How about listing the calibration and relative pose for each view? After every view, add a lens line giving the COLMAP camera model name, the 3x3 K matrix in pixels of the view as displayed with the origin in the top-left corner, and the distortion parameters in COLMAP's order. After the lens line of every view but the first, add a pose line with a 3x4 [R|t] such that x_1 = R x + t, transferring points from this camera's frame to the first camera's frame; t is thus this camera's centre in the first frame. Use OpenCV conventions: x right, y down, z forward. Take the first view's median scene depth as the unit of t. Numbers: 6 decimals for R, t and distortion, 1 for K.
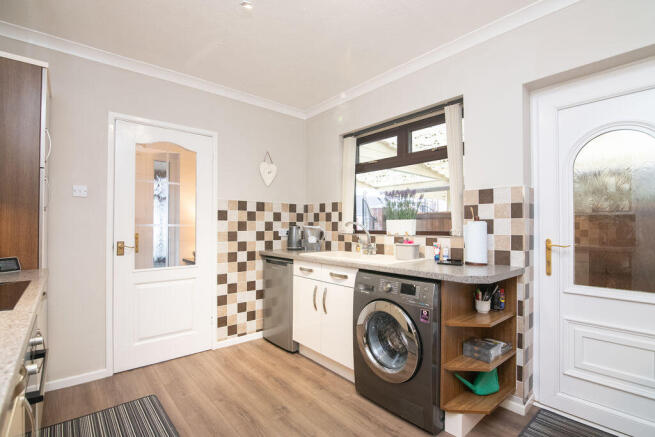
lens RADIAL K [[305.3, 0, 327.6], [0, 305.3, 222.3], [0, 0, 1]] dist [-0.026431, 0.000696]
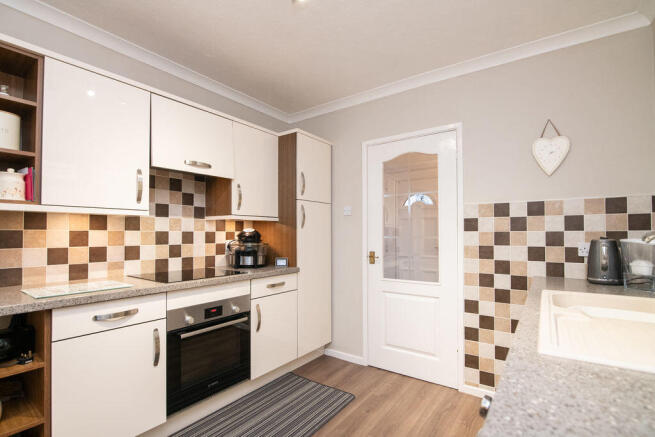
lens RADIAL K [[305.3, 0, 339.7], [0, 305.3, 229.2], [0, 0, 1]] dist [-0.026431, 0.000696]
pose [[0.238520, -0.022663, -0.970873, 0.326636], [0.010593, 0.999729, -0.020734, 0.001309], [0.971080, -0.005339, 0.238695, 0.481660]]
